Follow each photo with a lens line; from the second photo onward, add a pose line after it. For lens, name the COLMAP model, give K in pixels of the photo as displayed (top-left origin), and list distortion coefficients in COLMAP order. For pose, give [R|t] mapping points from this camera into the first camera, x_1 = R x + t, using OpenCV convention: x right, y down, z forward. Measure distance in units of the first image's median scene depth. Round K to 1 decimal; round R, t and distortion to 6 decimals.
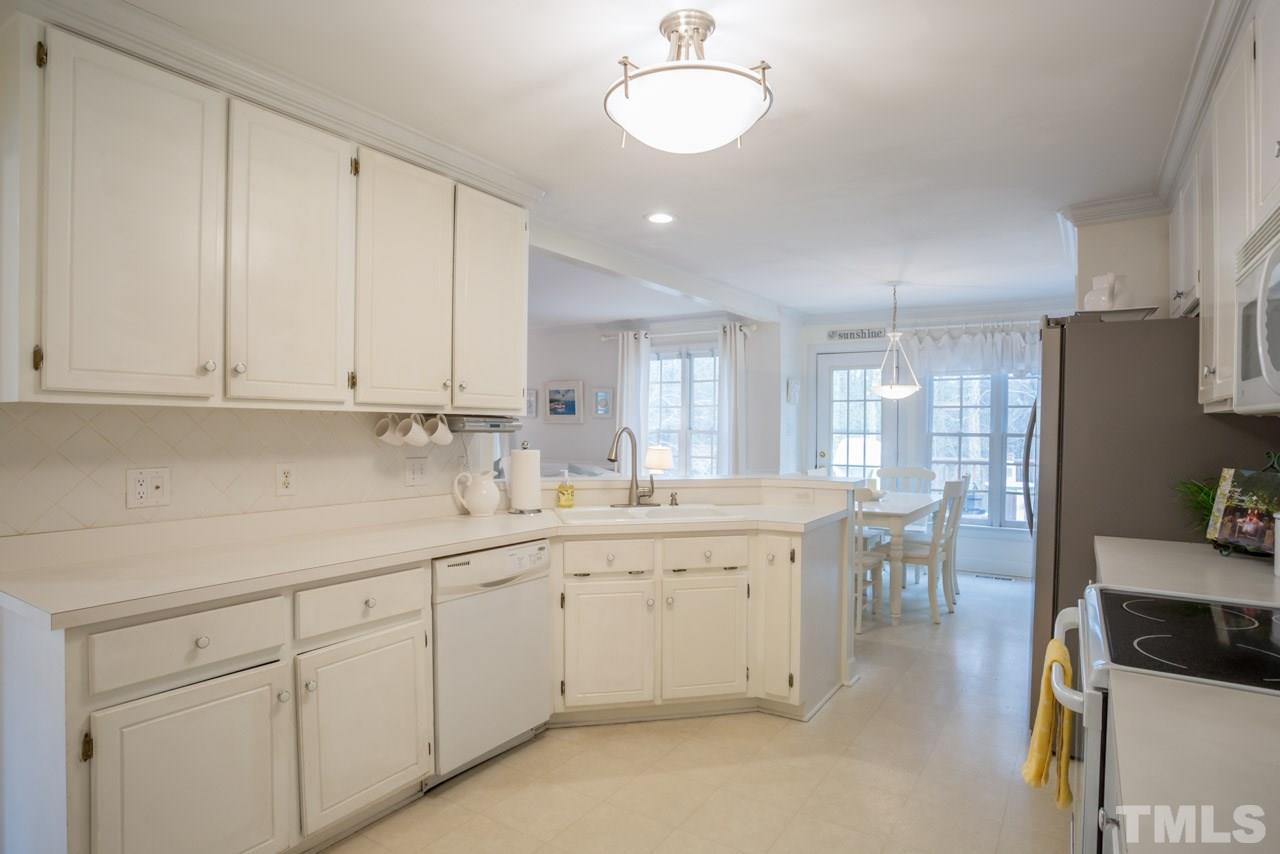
lens RADIAL K [[699.7, 0, 640.0], [0, 699.7, 427.0], [0, 0, 1]] dist [-0.002630, -0.000235]
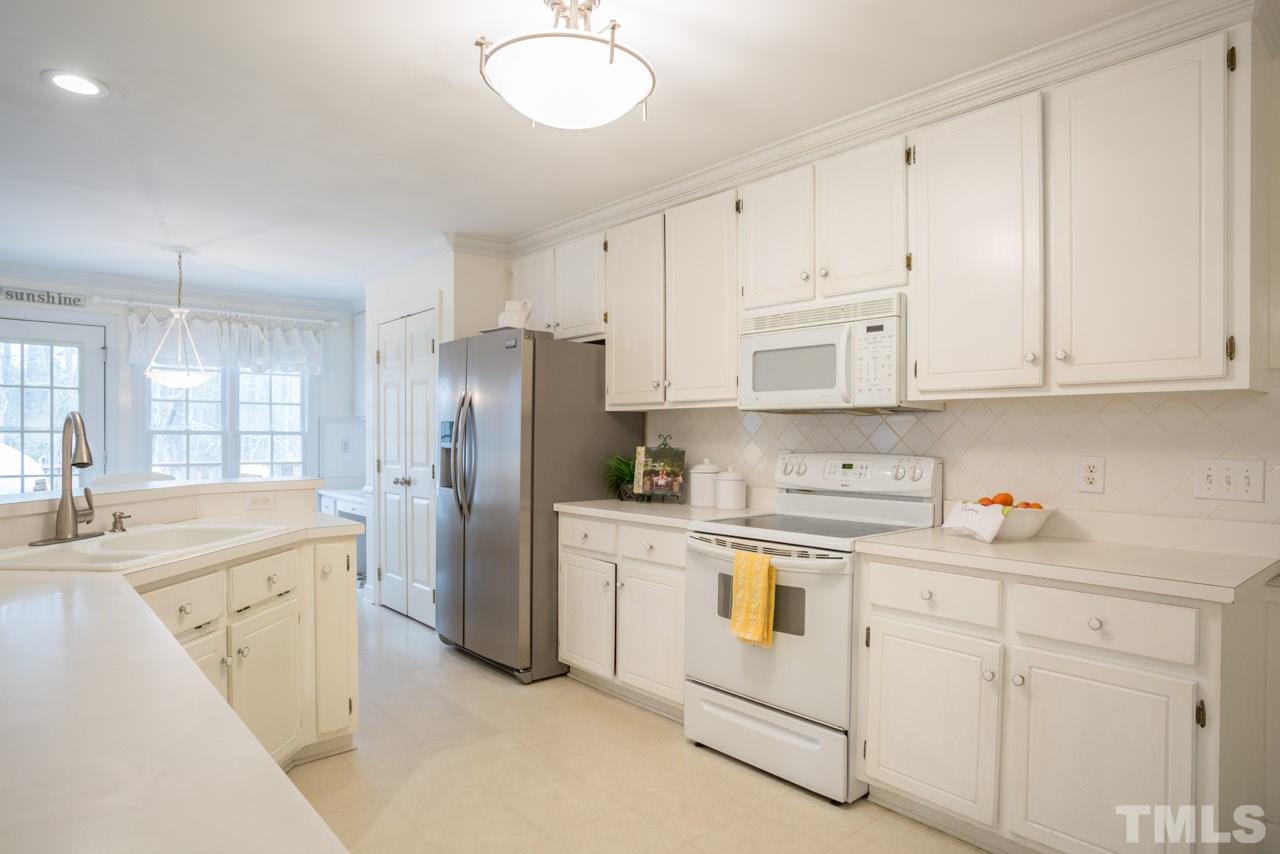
lens RADIAL K [[743.4, 0, 640.0], [0, 743.4, 427.0], [0, 0, 1]] dist [-0.000236, 0.000796]
pose [[0.308678, 0.007327, 0.951138, -0.522808], [-0.001845, 0.999973, -0.007104, 0.019447], [-0.951165, 0.000438, 0.308683, 0.349513]]
